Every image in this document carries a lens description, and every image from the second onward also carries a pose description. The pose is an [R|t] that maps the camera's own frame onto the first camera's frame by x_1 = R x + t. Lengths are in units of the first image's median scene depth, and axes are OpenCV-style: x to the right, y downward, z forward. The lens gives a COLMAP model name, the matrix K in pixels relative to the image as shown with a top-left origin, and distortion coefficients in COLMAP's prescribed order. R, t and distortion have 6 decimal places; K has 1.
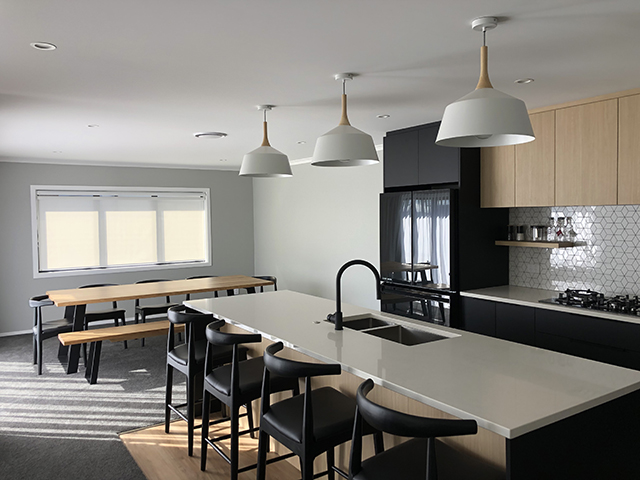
lens RADIAL K [[515.9, 0, 319.8], [0, 515.9, 236.8], [0, 0, 1]] dist [0.040170, -0.016546]
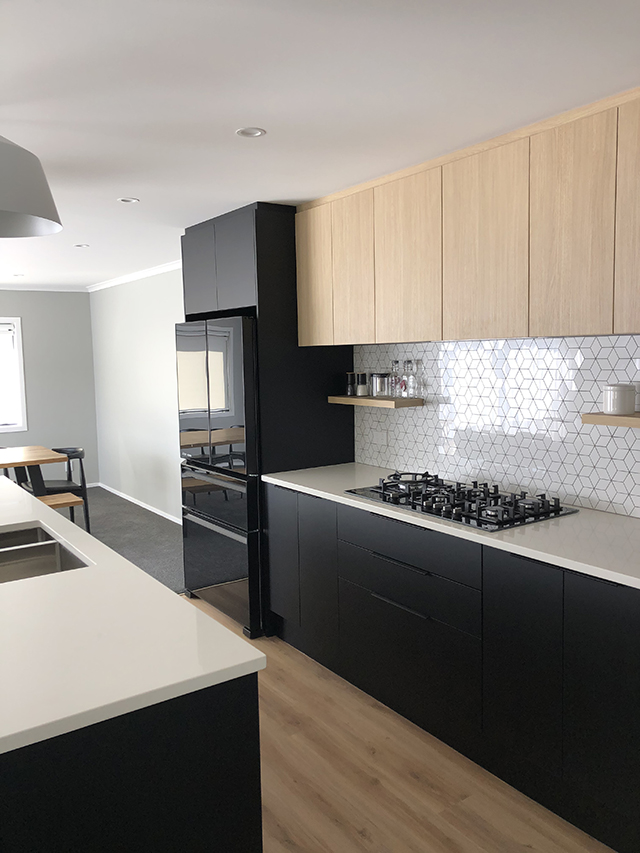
lens RADIAL K [[687.6, 0, 319.9], [0, 687.6, 427.1], [0, 0, 1]] dist [0.040170, -0.016546]
pose [[0.999316, -0.008076, 0.036086, 0.311742], [0.005859, 0.998113, 0.061118, -0.006829], [-0.036512, -0.060865, 0.997478, 0.137046]]
